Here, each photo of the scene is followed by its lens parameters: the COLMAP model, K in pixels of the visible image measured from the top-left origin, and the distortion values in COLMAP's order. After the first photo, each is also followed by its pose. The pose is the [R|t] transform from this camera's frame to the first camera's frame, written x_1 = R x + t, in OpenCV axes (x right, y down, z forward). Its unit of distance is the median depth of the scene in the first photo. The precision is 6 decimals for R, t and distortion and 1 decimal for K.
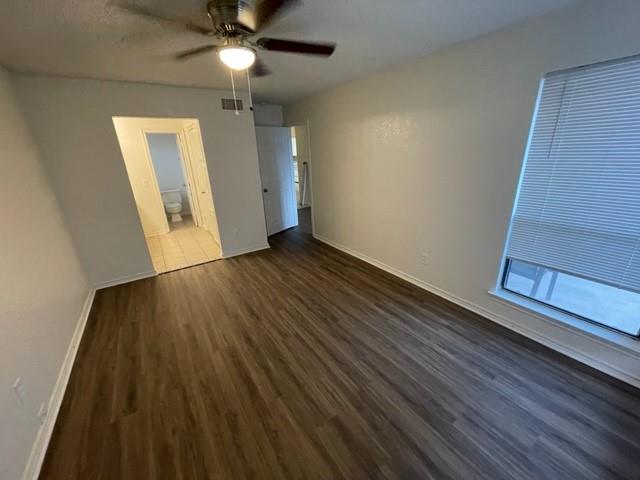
lens RADIAL K [[255.6, 0, 319.4], [0, 255.6, 240.4], [0, 0, 1]] dist [-0.010511, 0.000559]
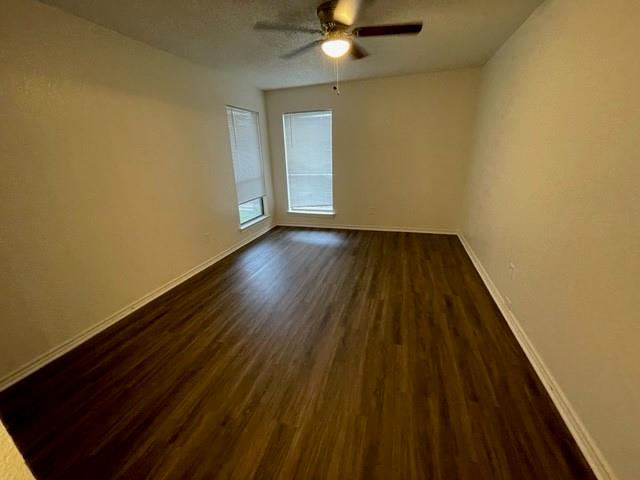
lens RADIAL K [[255.6, 0, 320.0], [0, 255.6, 238.8], [0, 0, 1]] dist [-0.010511, 0.000559]
pose [[-0.620946, -0.199875, 0.757942, -0.767082], [0.315501, 0.821429, 0.475093, -0.309137], [-0.717555, 0.534139, -0.447003, 1.151618]]
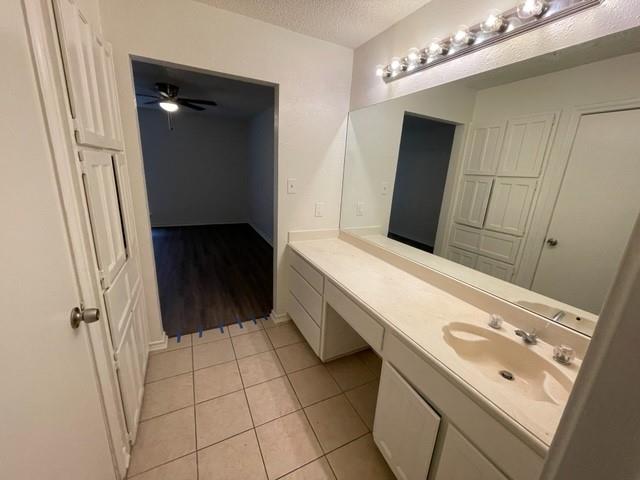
lens RADIAL K [[255.6, 0, 319.0], [0, 255.6, 239.1], [0, 0, 1]] dist [-0.010511, 0.000559]
pose [[-0.992225, -0.057937, 0.110149, -1.042132], [0.014274, 0.826221, 0.563165, -0.556960], [-0.123636, 0.560359, -0.818970, 1.799445]]
